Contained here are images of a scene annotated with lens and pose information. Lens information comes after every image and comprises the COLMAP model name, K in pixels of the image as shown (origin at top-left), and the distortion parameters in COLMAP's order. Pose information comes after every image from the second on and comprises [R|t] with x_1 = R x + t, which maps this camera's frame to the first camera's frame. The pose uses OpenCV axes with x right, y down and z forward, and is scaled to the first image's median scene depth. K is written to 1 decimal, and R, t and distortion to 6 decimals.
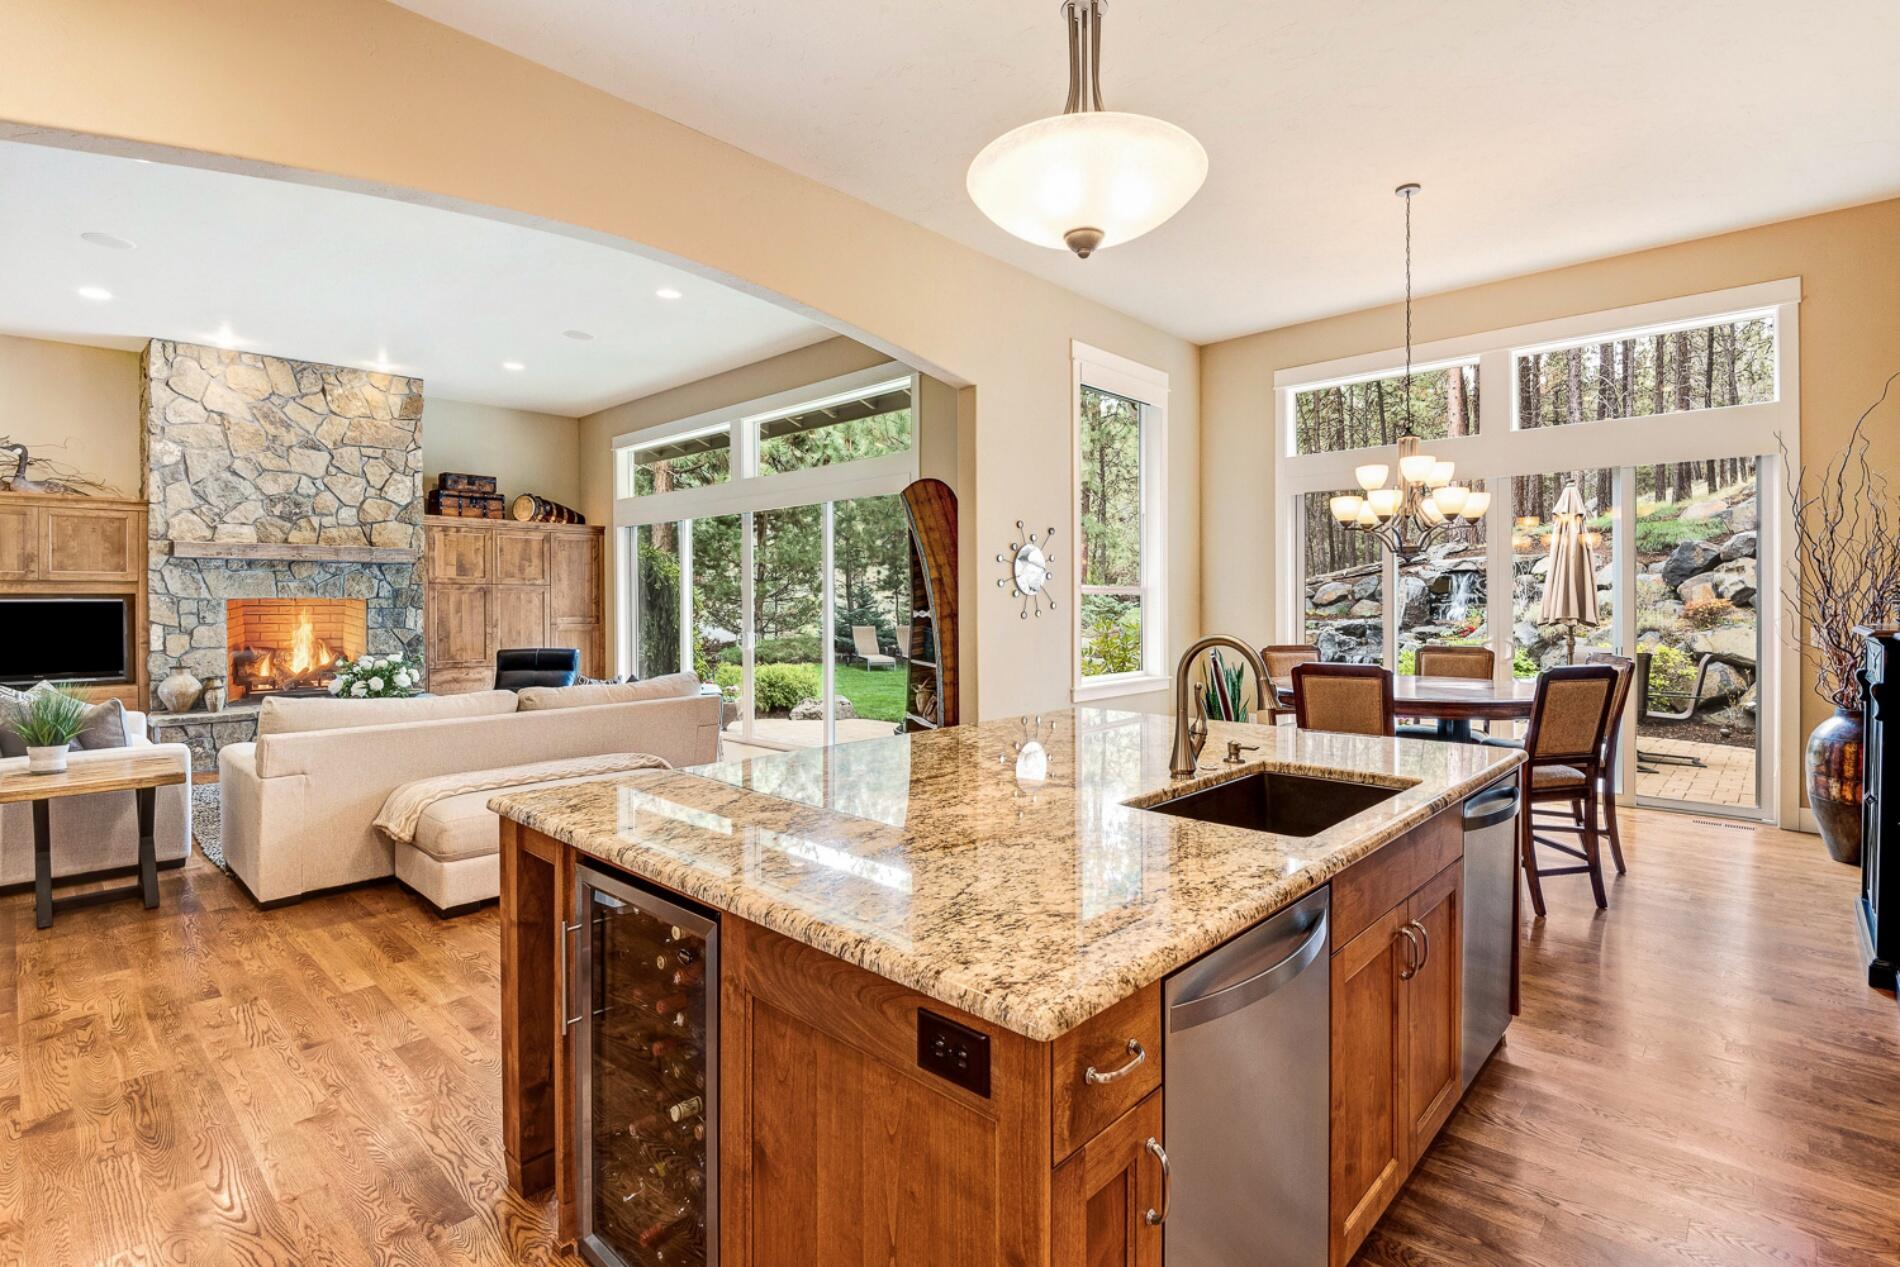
lens RADIAL K [[879.0, 0, 961.0], [0, 879.0, 608.4], [0, 0, 1]] dist [0.004204, -0.011044]
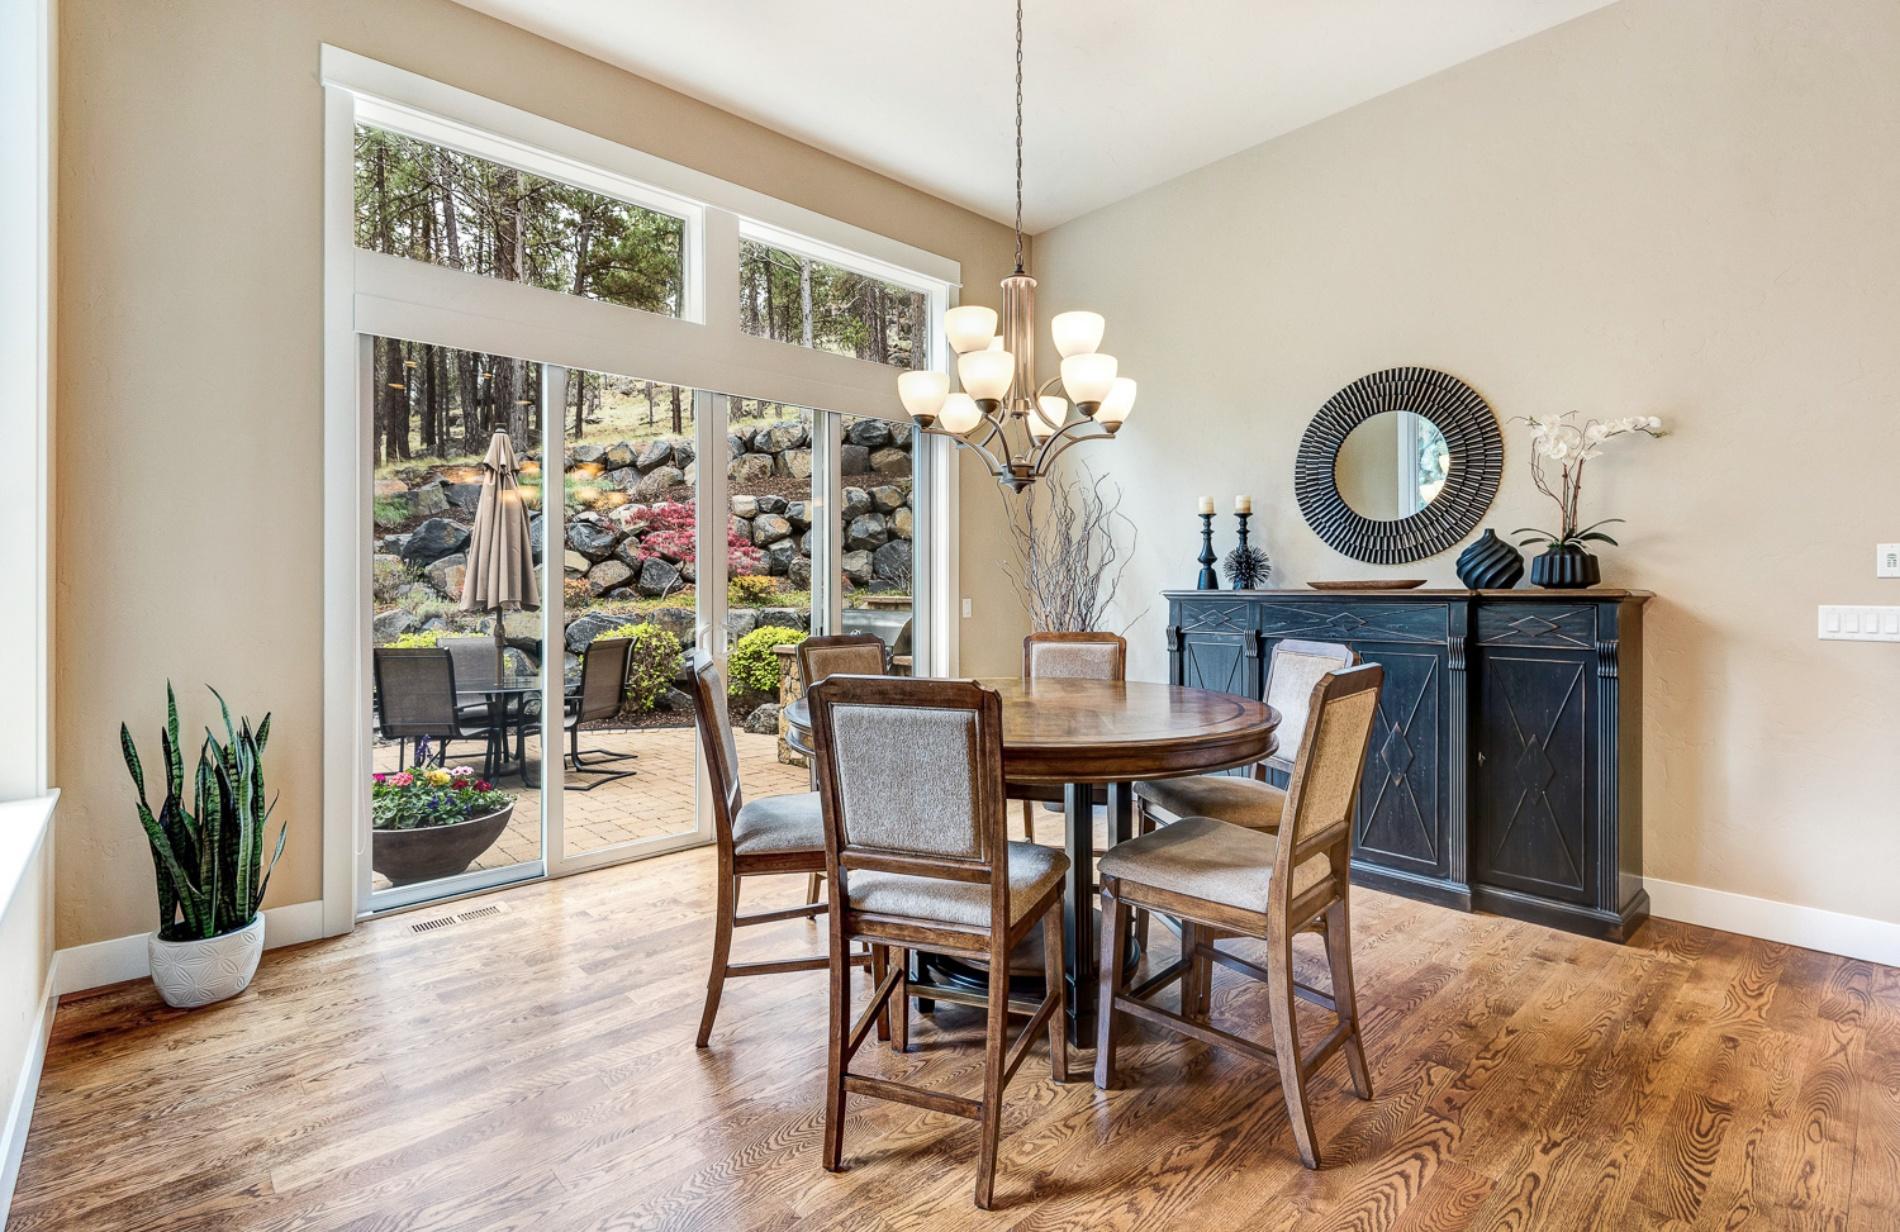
lens RADIAL K [[879.8, 0, 937.4], [0, 879.8, 561.0], [0, 0, 1]] dist [0.004889, -0.004762]
pose [[0.083706, 0.036378, 0.995826, -0.041439], [0.009483, 0.999259, -0.037300, 0.008349], [-0.996445, 0.012565, 0.083299, 0.557698]]
